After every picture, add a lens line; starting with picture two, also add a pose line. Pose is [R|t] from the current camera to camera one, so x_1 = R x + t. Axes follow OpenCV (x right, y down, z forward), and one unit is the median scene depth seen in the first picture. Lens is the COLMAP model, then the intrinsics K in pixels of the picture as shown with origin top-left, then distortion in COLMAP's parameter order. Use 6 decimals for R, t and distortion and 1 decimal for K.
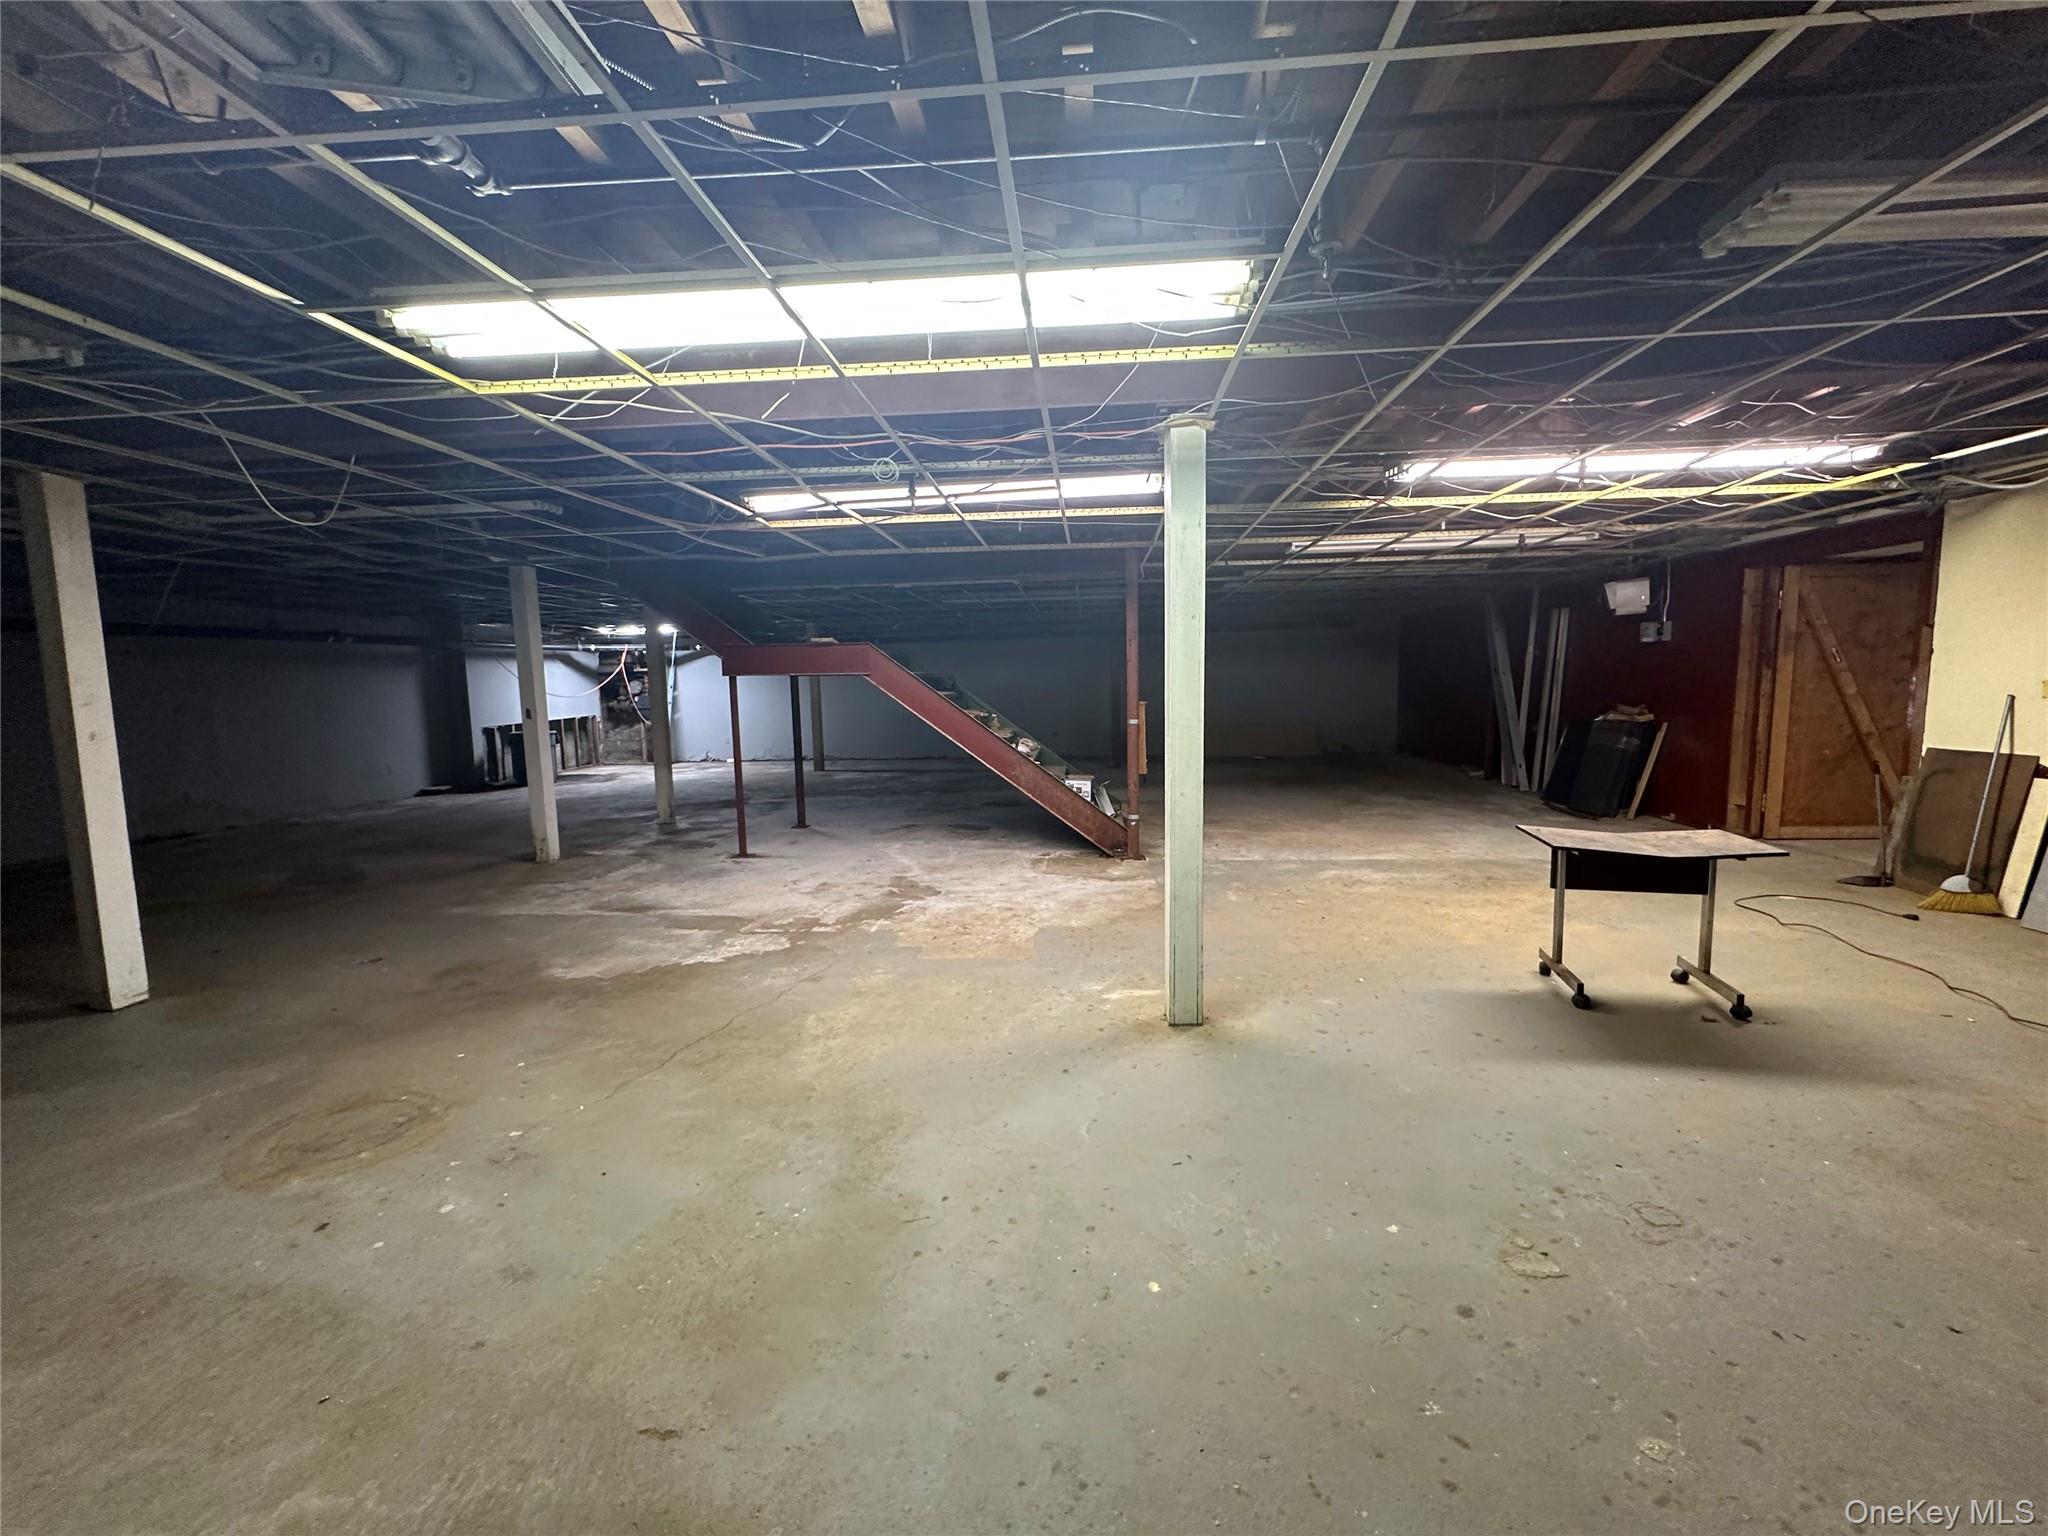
lens RADIAL K [[818.2, 0, 1020.6], [0, 818.2, 766.9], [0, 0, 1]] dist [-0.002244, 0.001344]
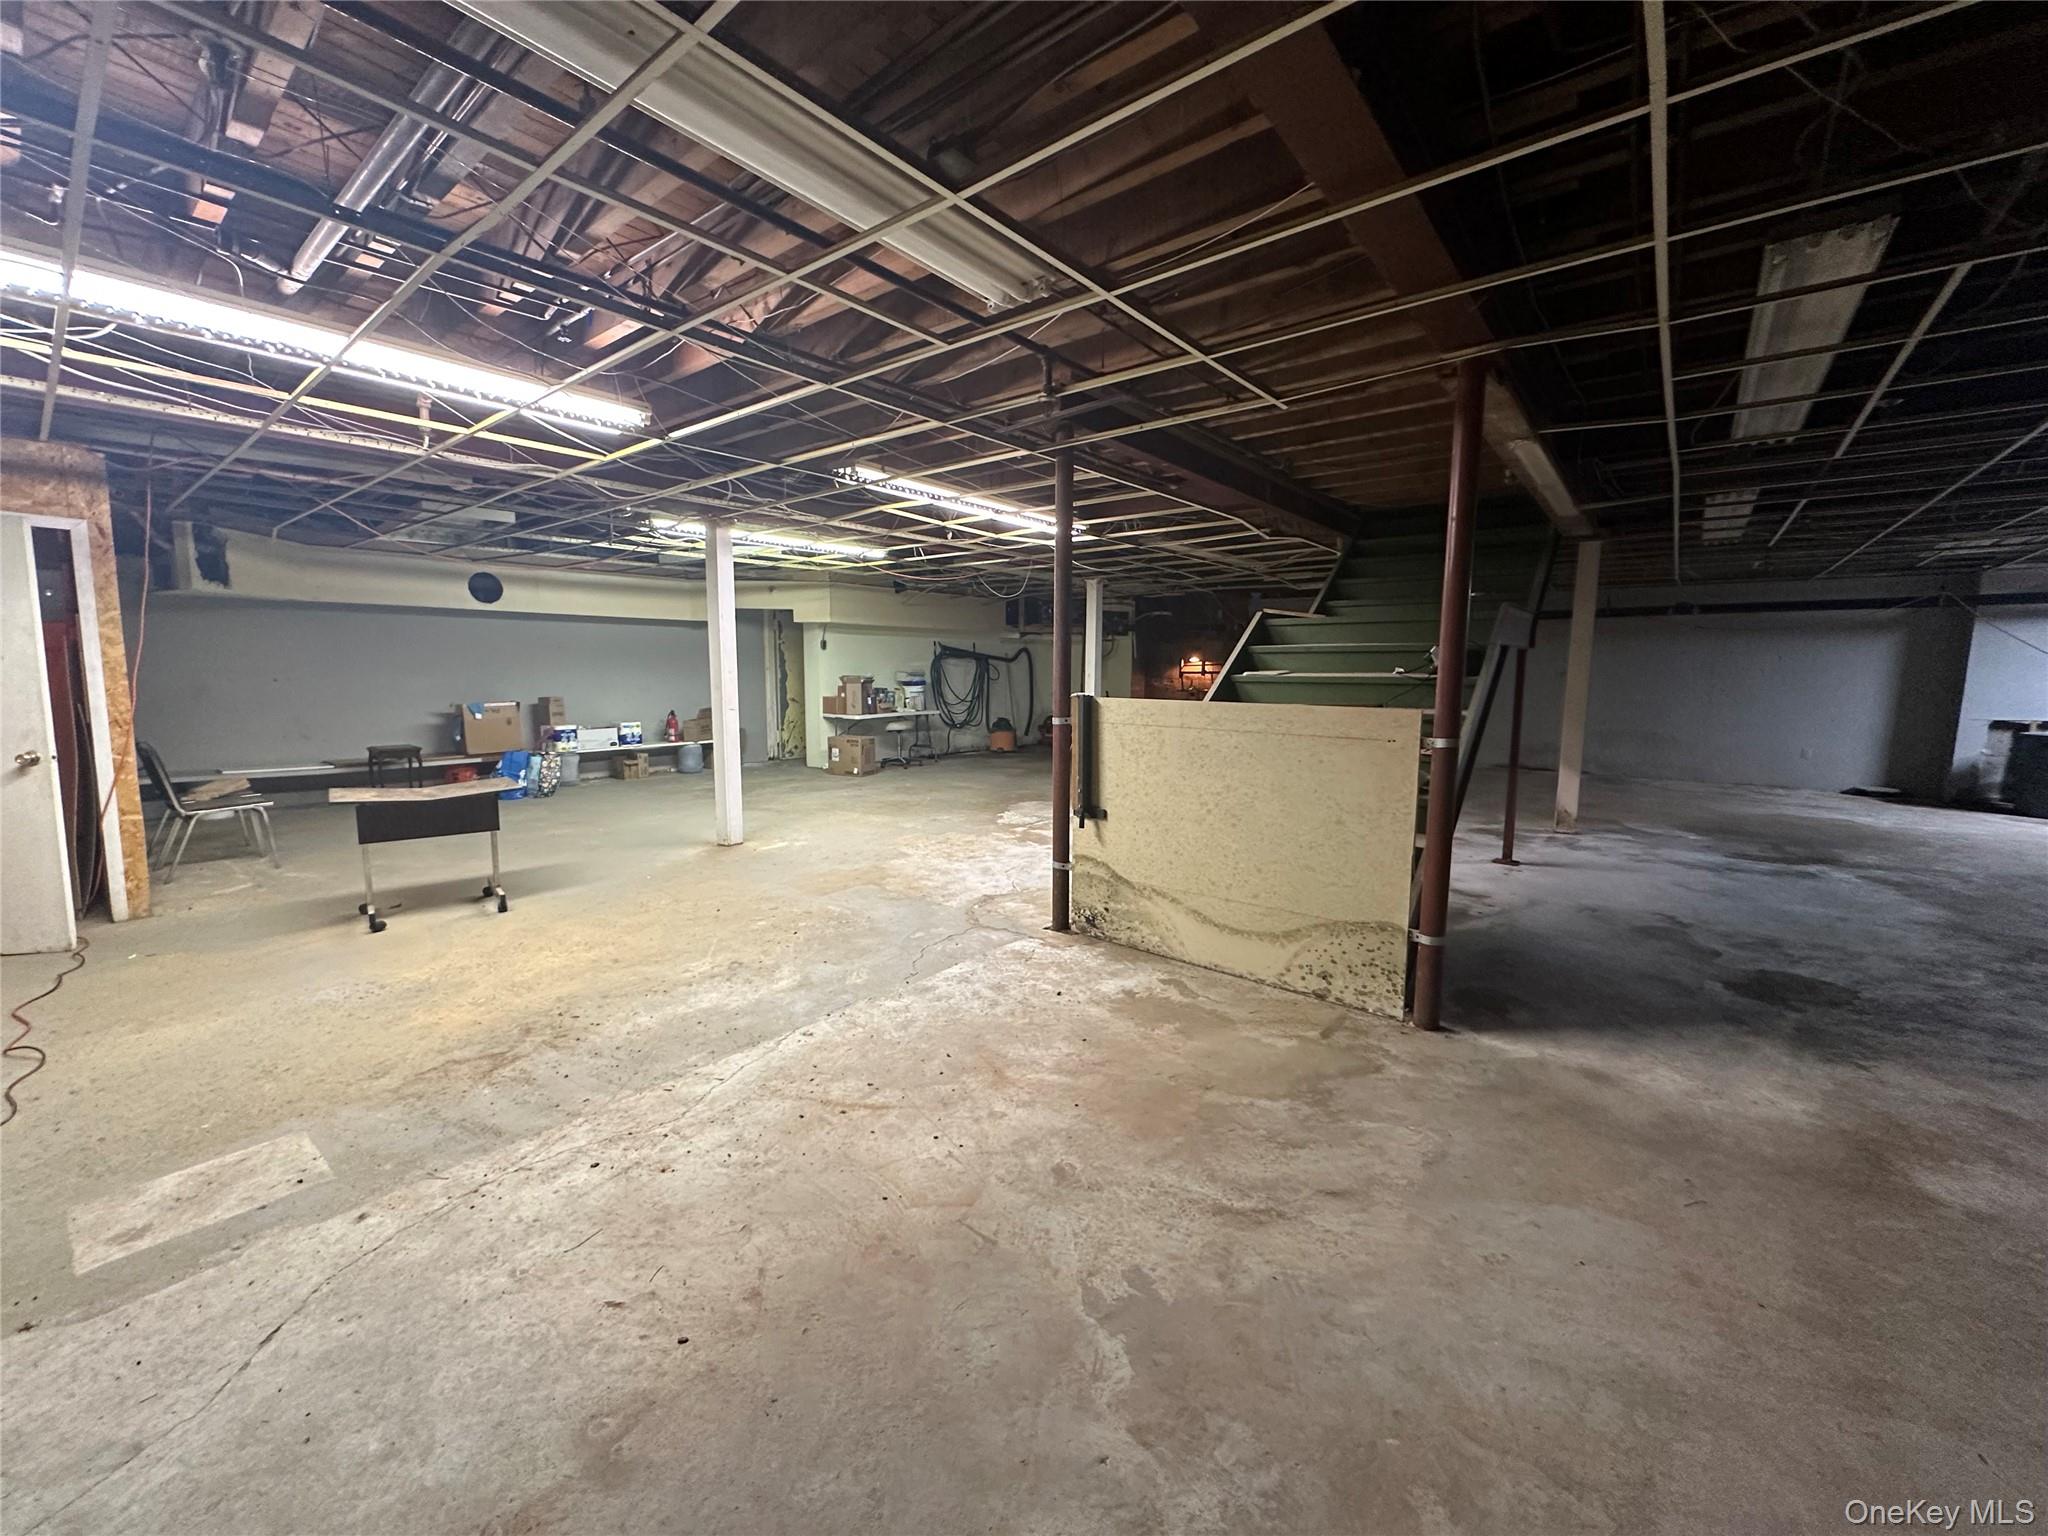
lens RADIAL K [[818.2, 0, 1023.7], [0, 818.2, 763.6], [0, 0, 1]] dist [-0.002244, 0.001344]
pose [[-0.562841, 0.114208, -0.818637, 0.366903], [-0.084079, 0.977360, 0.194159, -0.077478], [0.822278, 0.178111, -0.540496, 0.701709]]
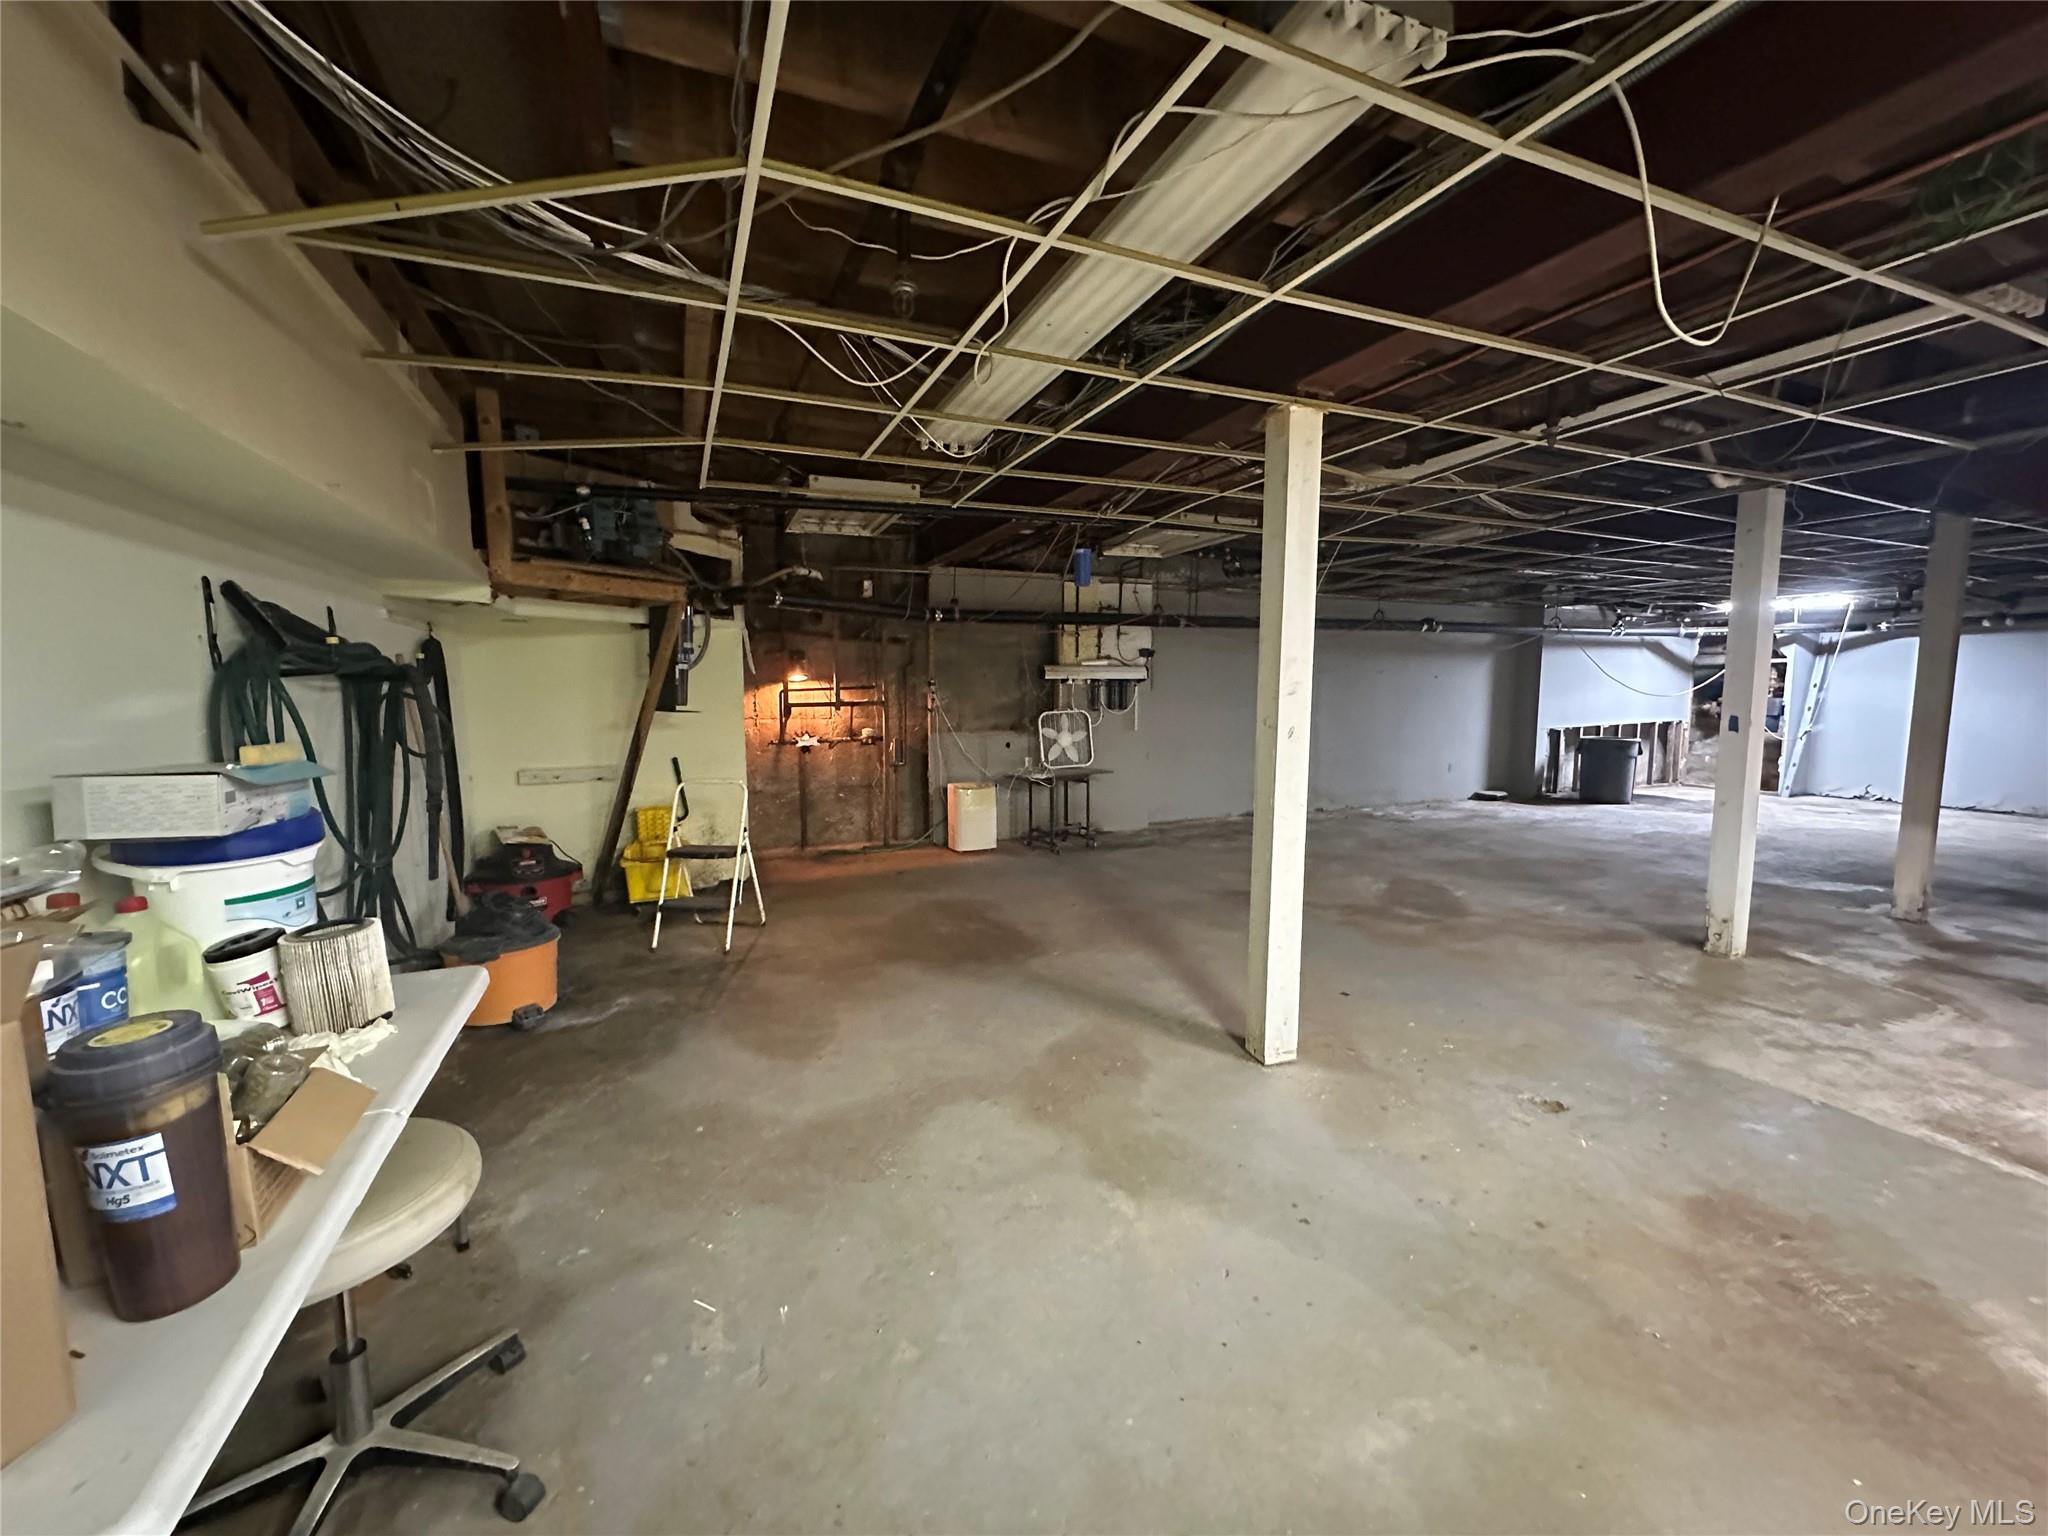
lens RADIAL K [[818.2, 0, 1026.9], [0, 818.2, 762.3], [0, 0, 1]] dist [-0.002244, 0.001344]
pose [[0.472525, 0.104190, -0.875137, -0.163833], [-0.104034, 0.992639, 0.062007, -0.009382], [0.875156, 0.061744, 0.479886, 0.115124]]
